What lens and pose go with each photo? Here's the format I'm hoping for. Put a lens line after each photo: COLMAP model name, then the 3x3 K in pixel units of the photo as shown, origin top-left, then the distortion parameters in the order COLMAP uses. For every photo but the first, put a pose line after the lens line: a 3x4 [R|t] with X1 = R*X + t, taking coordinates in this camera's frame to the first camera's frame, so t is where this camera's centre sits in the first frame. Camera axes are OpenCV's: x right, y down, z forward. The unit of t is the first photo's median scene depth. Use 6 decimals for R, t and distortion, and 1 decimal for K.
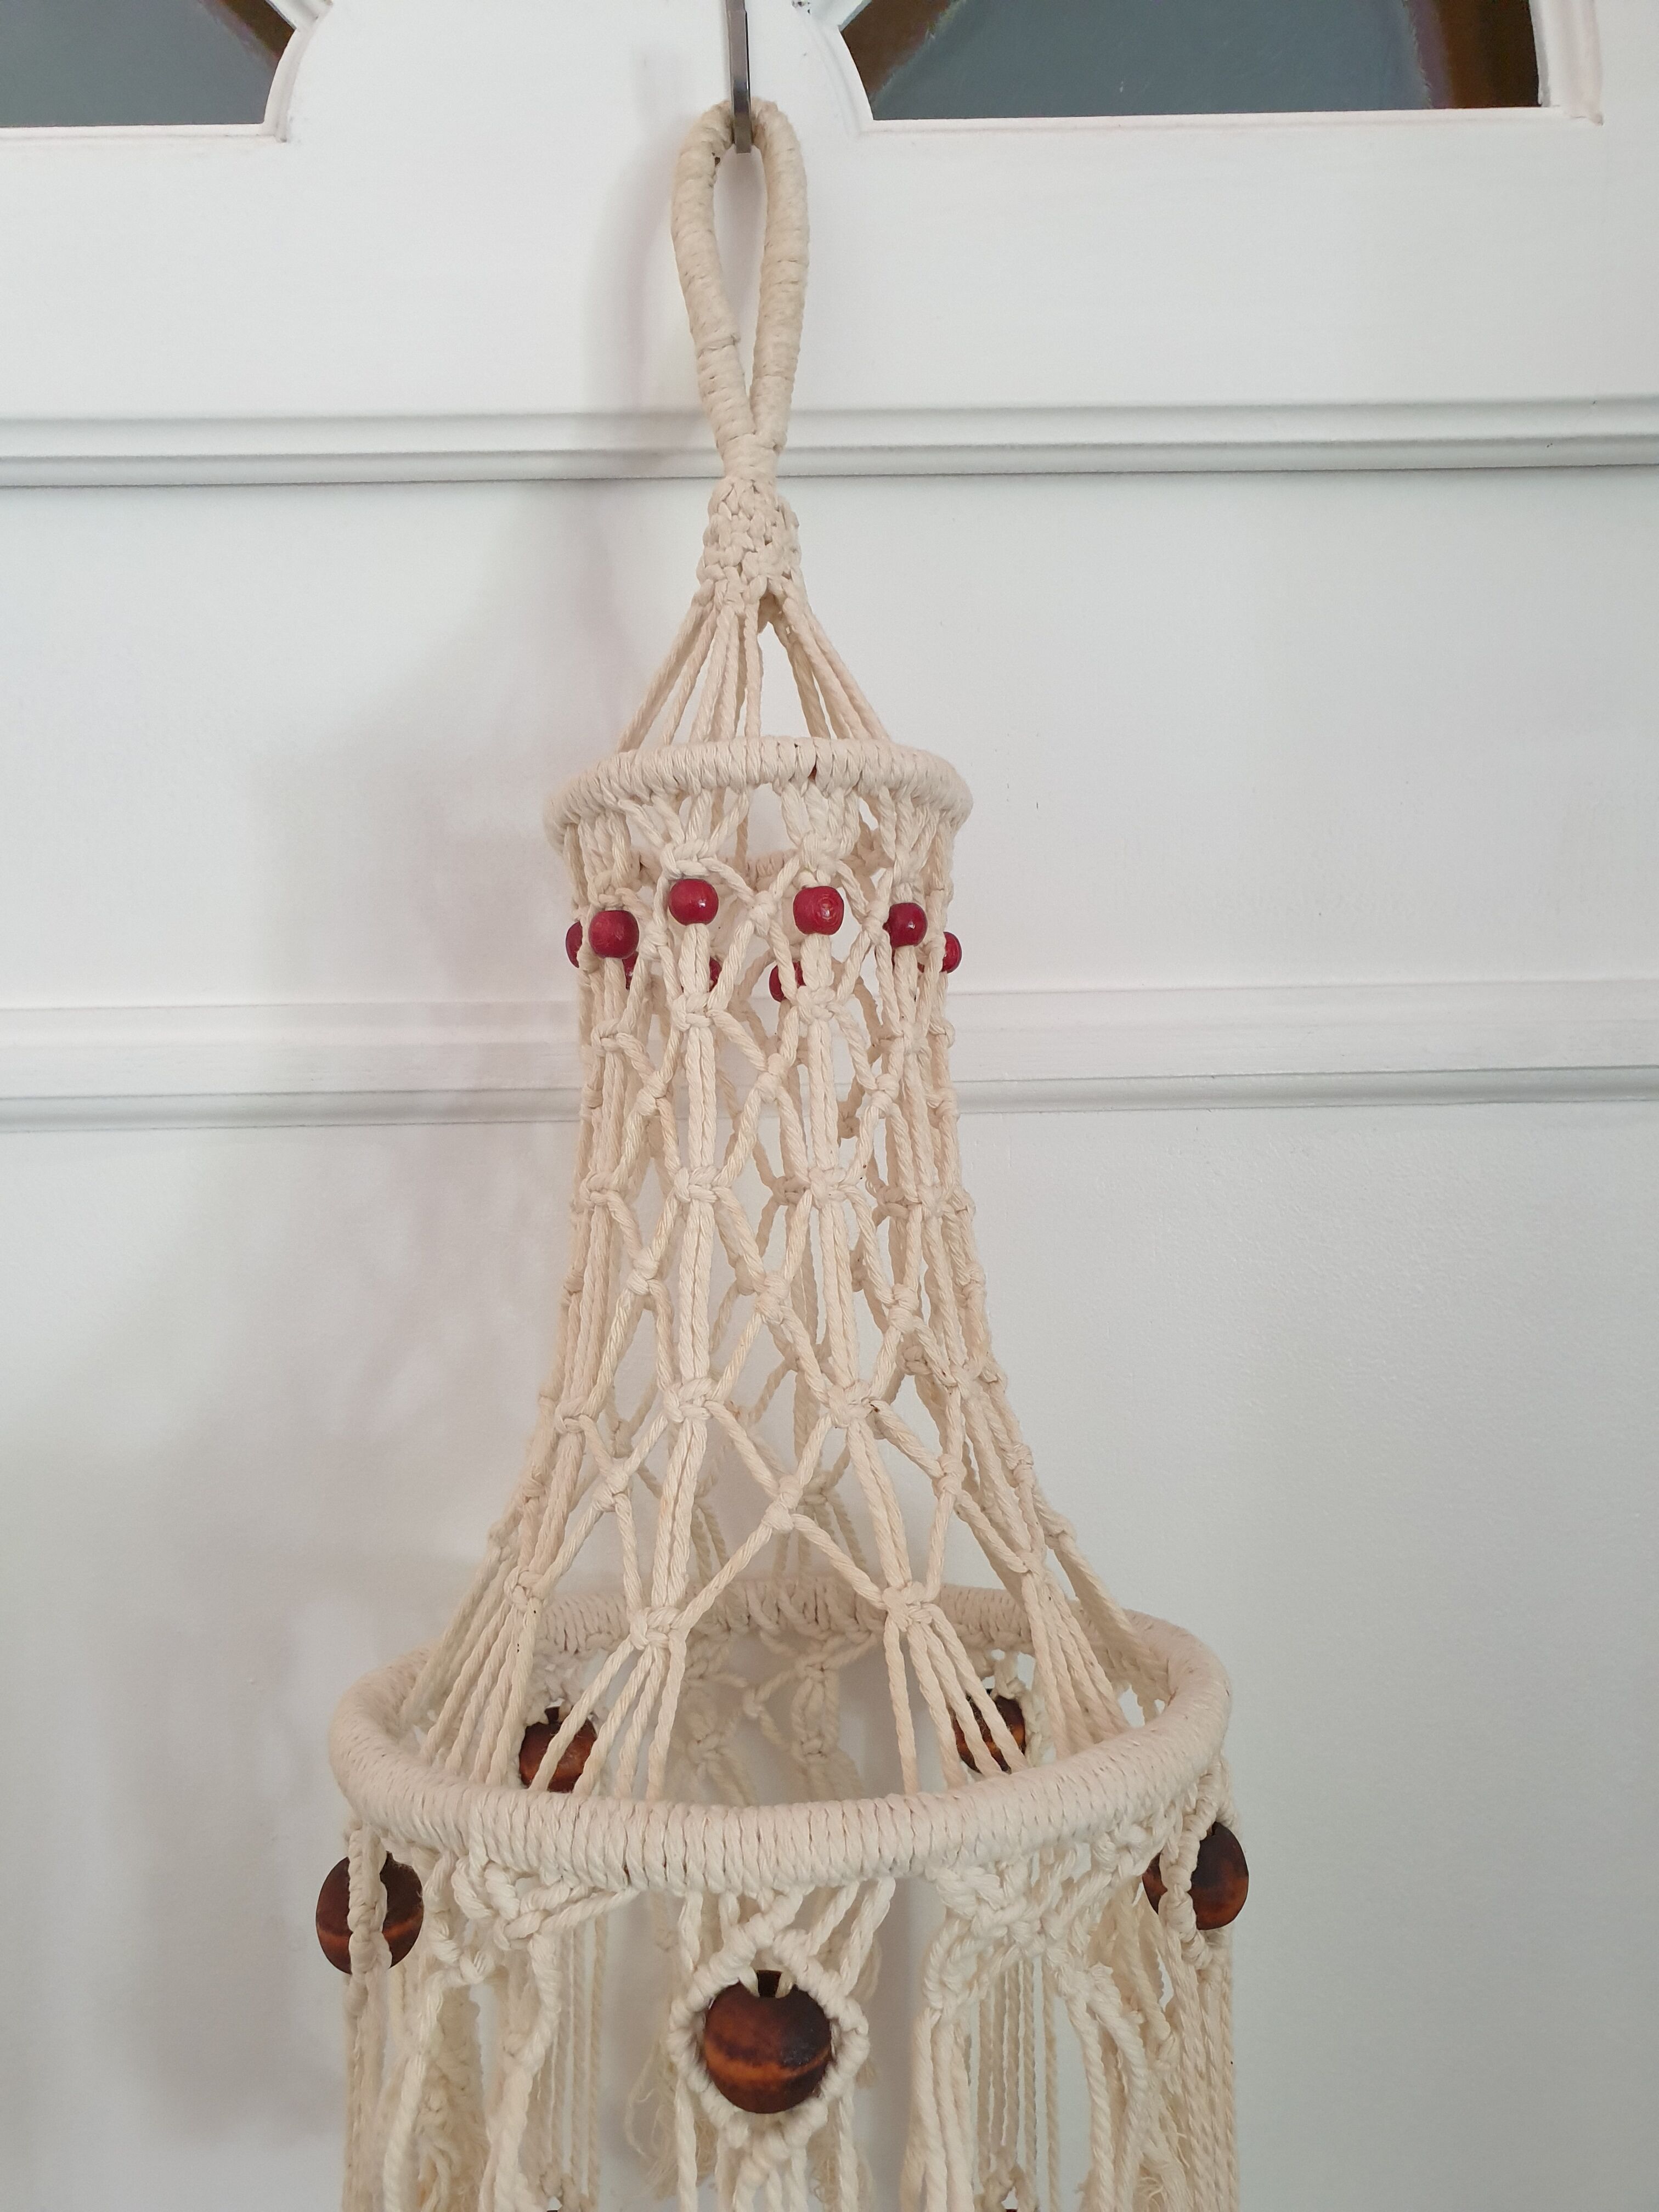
lens RADIAL K [[1761.8, 0, 840.9], [0, 1761.8, 1147.5], [0, 0, 1]] dist [0.105211, -0.137269]
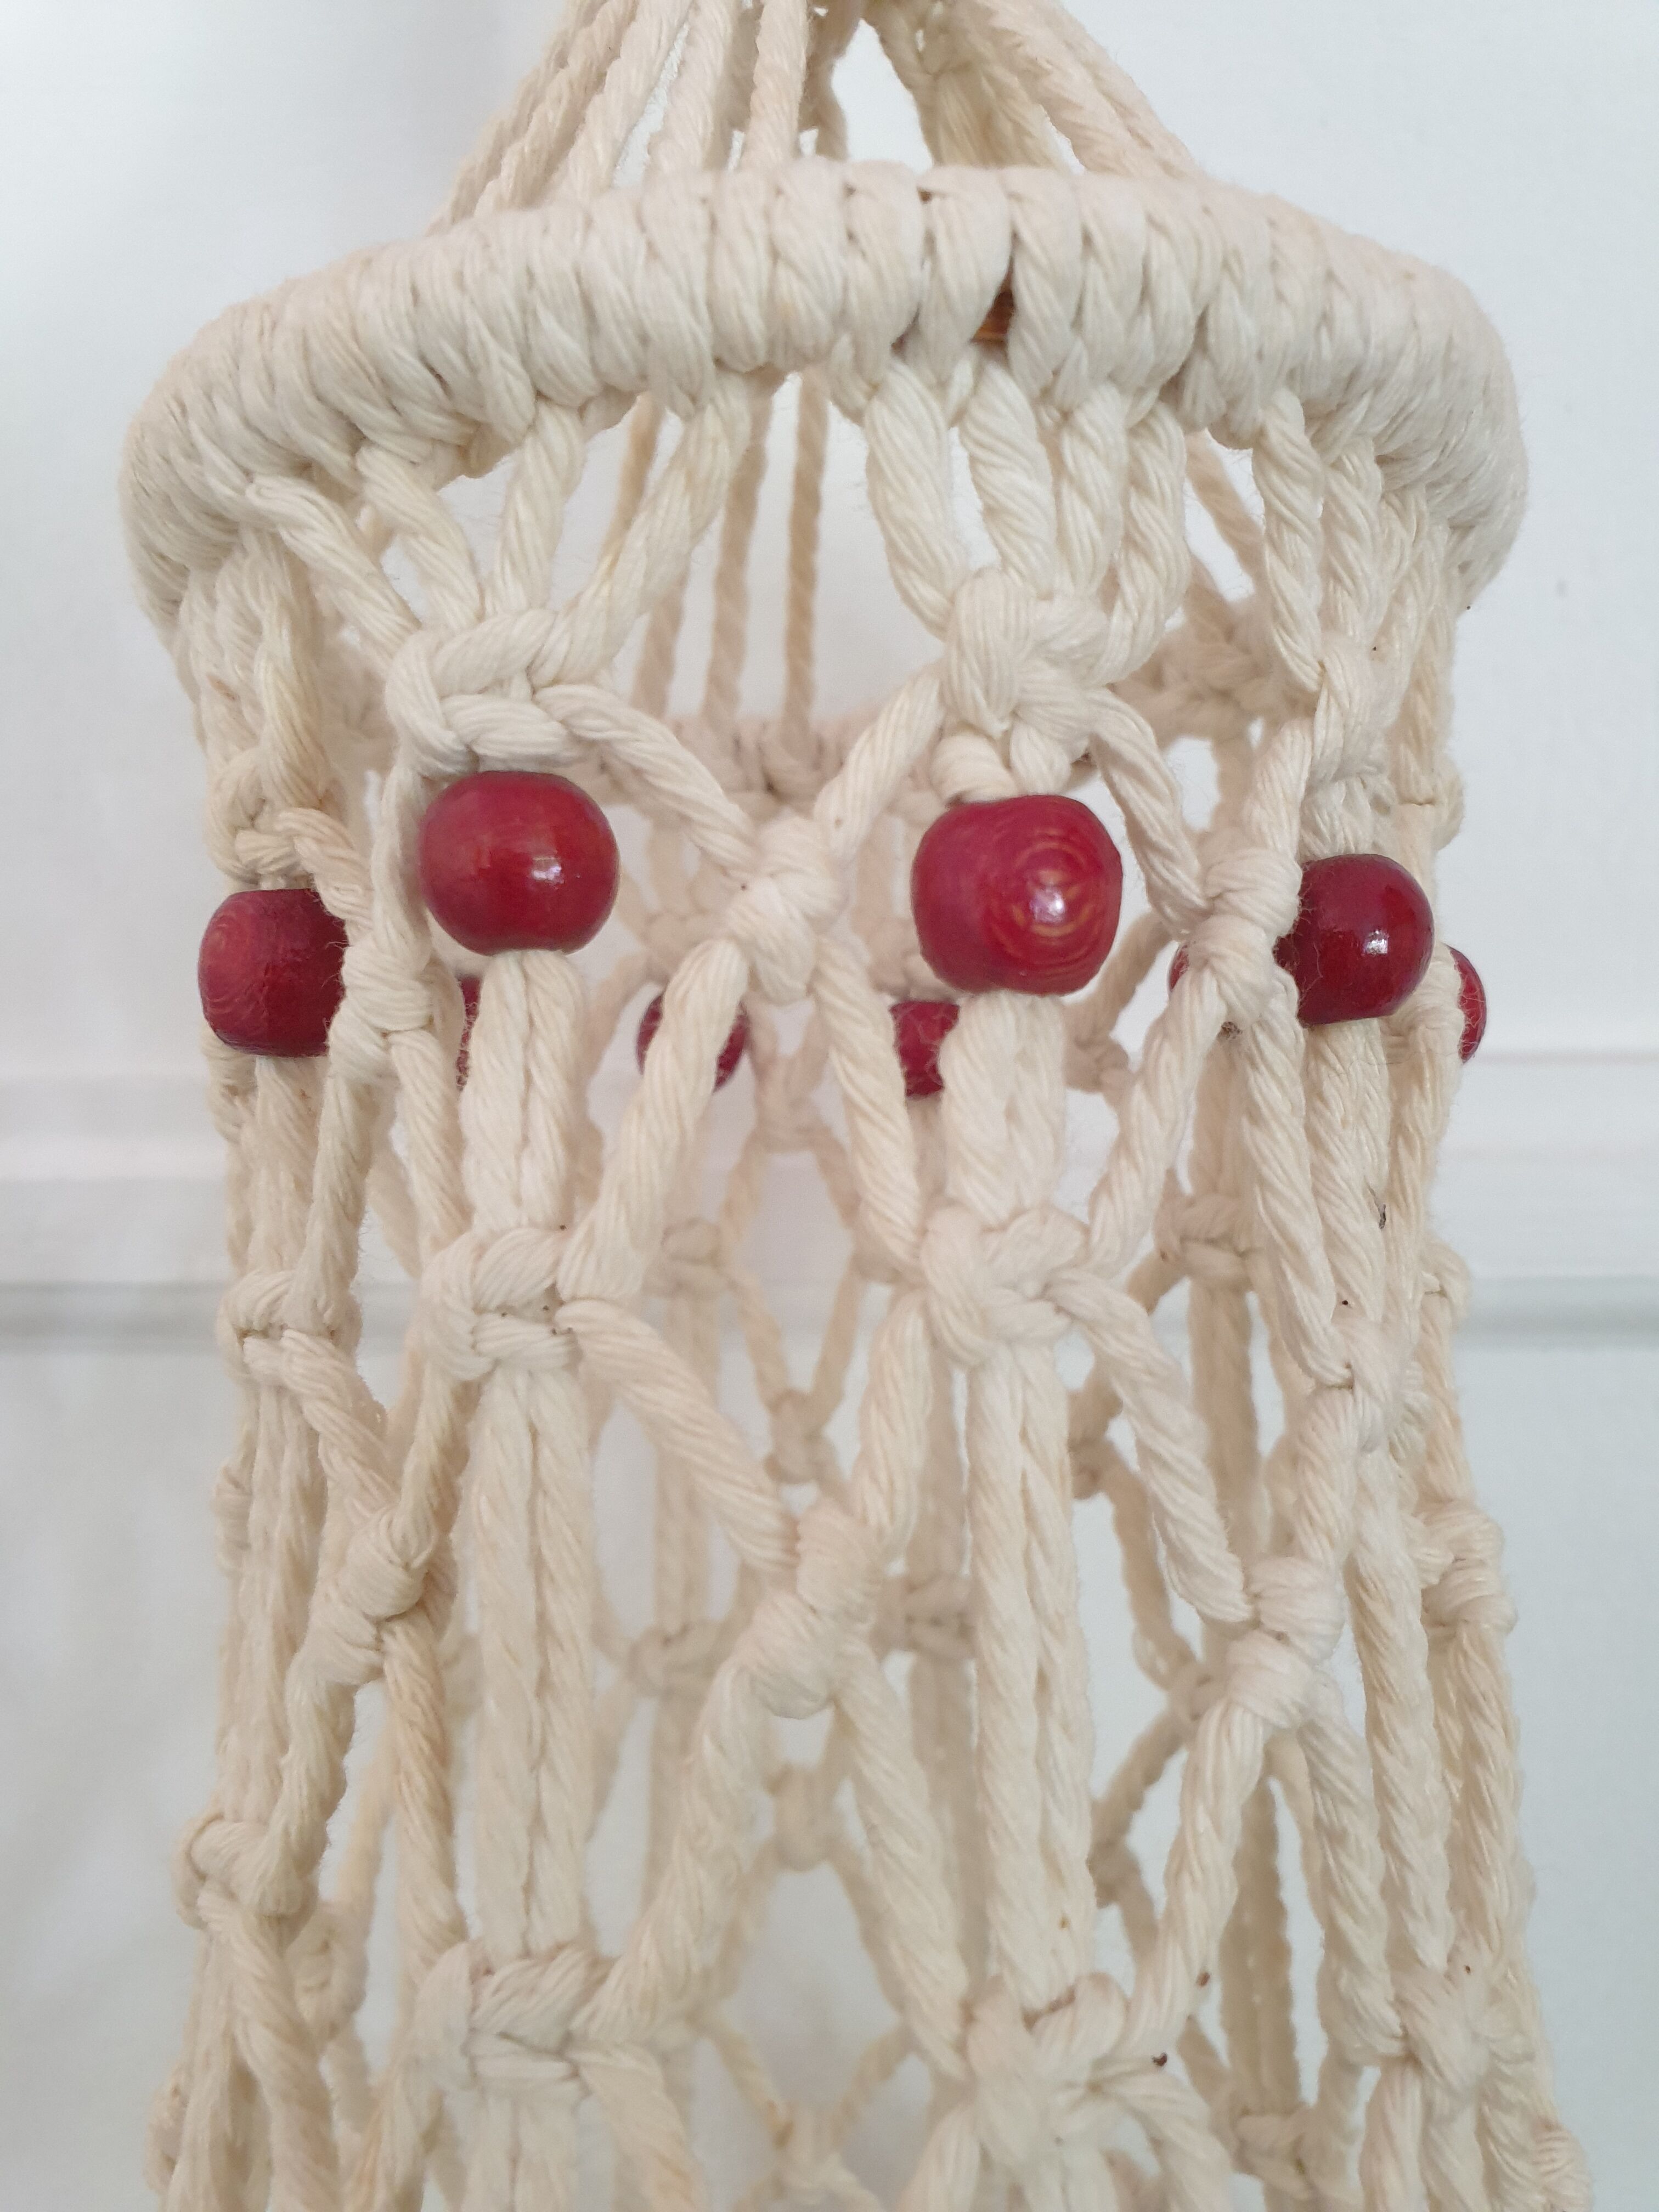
lens RADIAL K [[1688.7, 0, 822.6], [0, 1688.7, 1030.1], [0, 0, 1]] dist [-0.048535, 0.000289]
pose [[0.993703, 0.005841, -0.111894, -0.013345], [-0.006737, 0.999948, -0.007629, -0.113492], [0.111844, 0.008334, 0.993691, 0.766291]]
